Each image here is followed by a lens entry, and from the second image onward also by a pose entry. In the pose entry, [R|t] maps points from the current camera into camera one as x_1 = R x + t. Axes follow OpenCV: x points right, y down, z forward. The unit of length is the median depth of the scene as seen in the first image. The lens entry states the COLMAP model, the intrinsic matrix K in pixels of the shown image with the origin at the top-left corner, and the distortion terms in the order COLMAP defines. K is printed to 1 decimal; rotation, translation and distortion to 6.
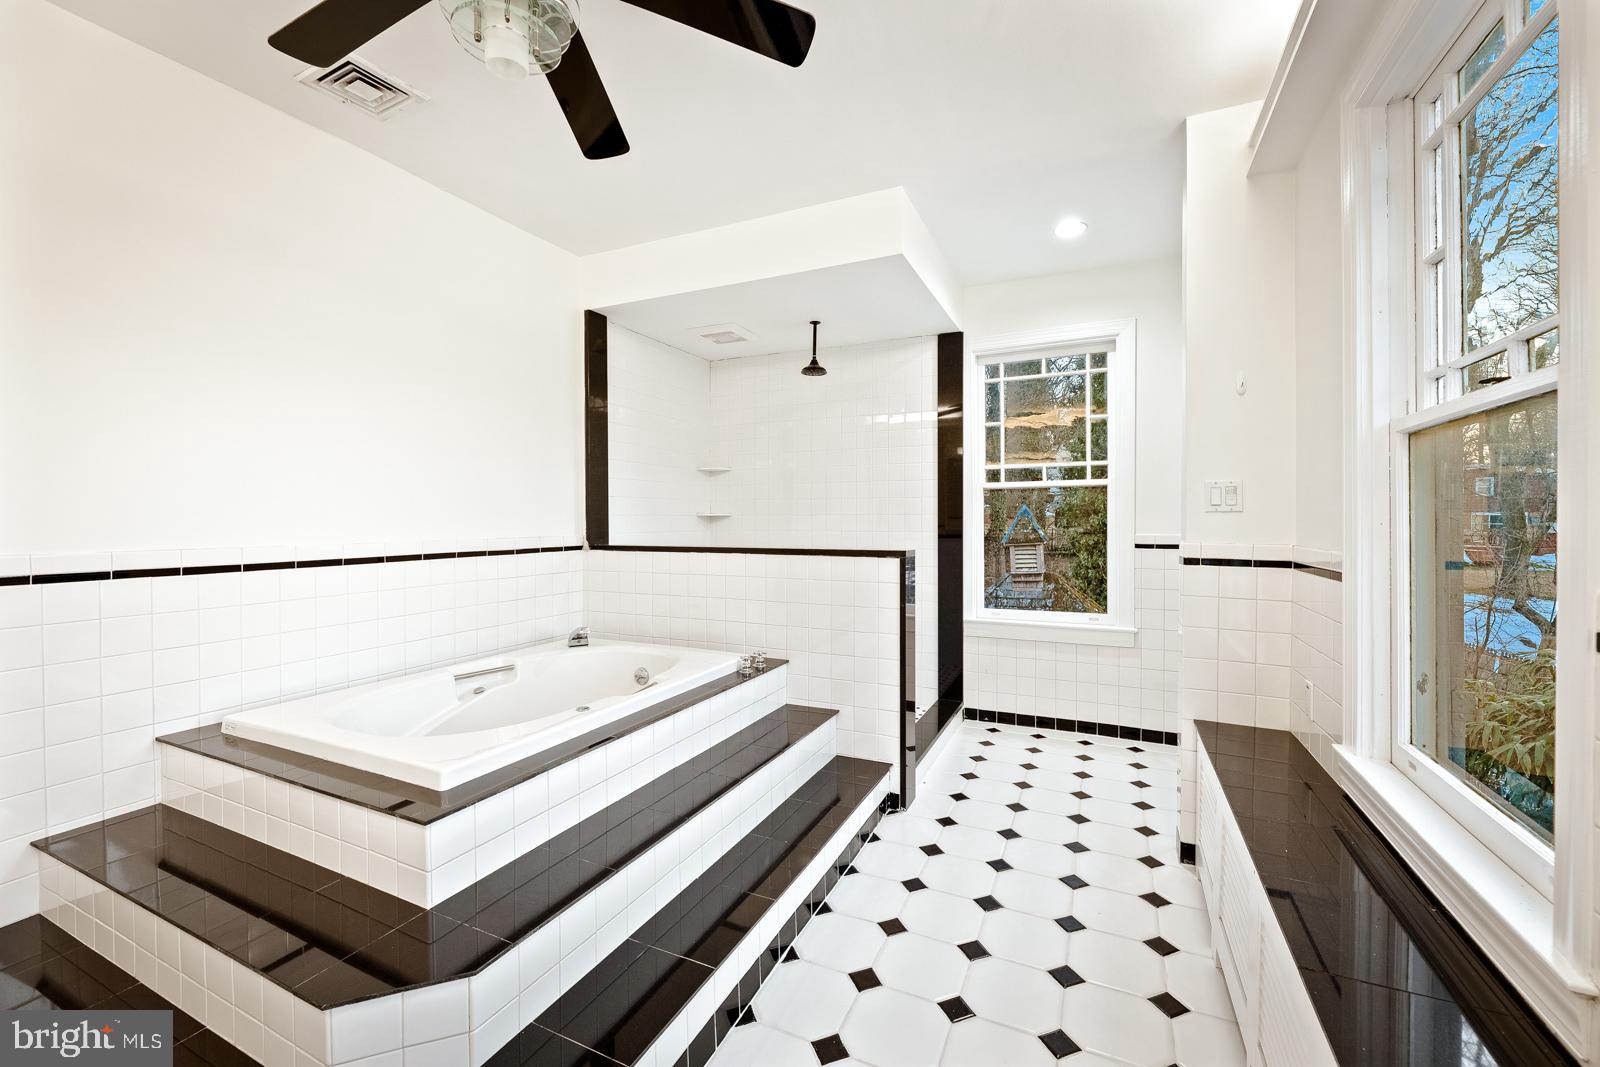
lens RADIAL K [[647.3, 0, 800.6], [0, 647.3, 525.8], [0, 0, 1]] dist [0.000188, 0.000073]
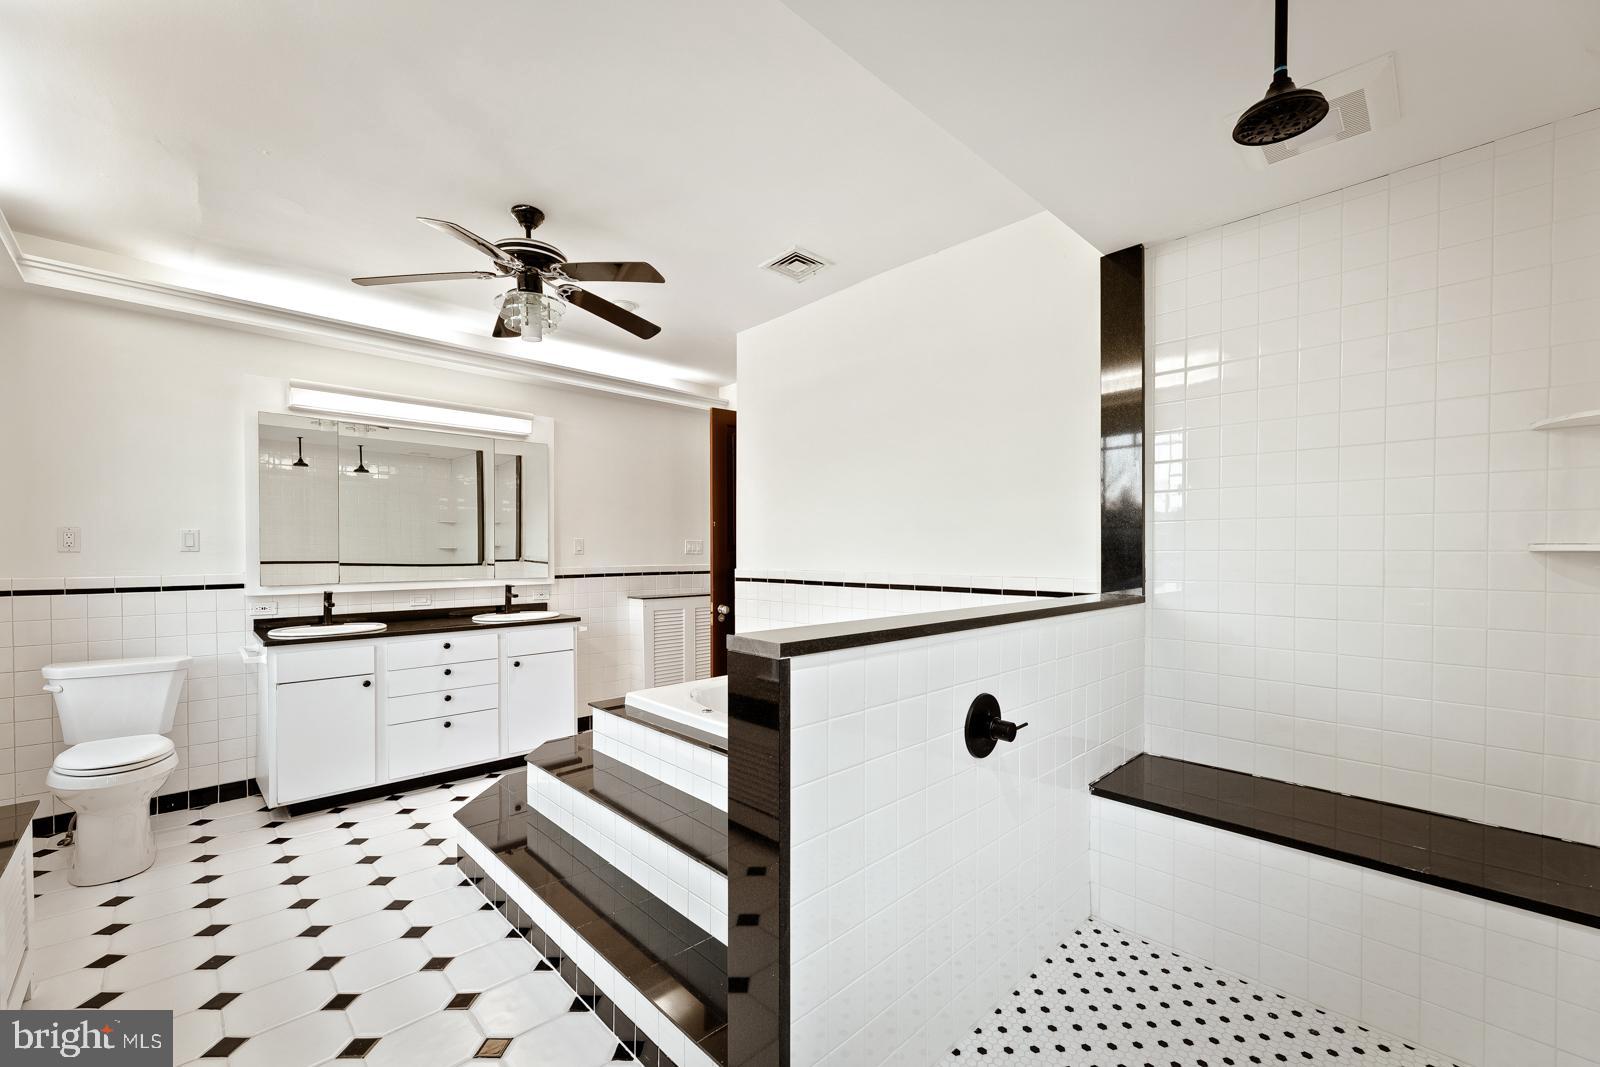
lens RADIAL K [[646.4, 0, 799.9], [0, 646.4, 557.2], [0, 0, 1]] dist [0.000126, 0.000033]
pose [[-0.350898, 0.010103, -0.936359, 0.750806], [-0.003903, 0.999917, 0.012251, -0.022192], [0.936406, 0.007953, -0.350829, 1.601132]]
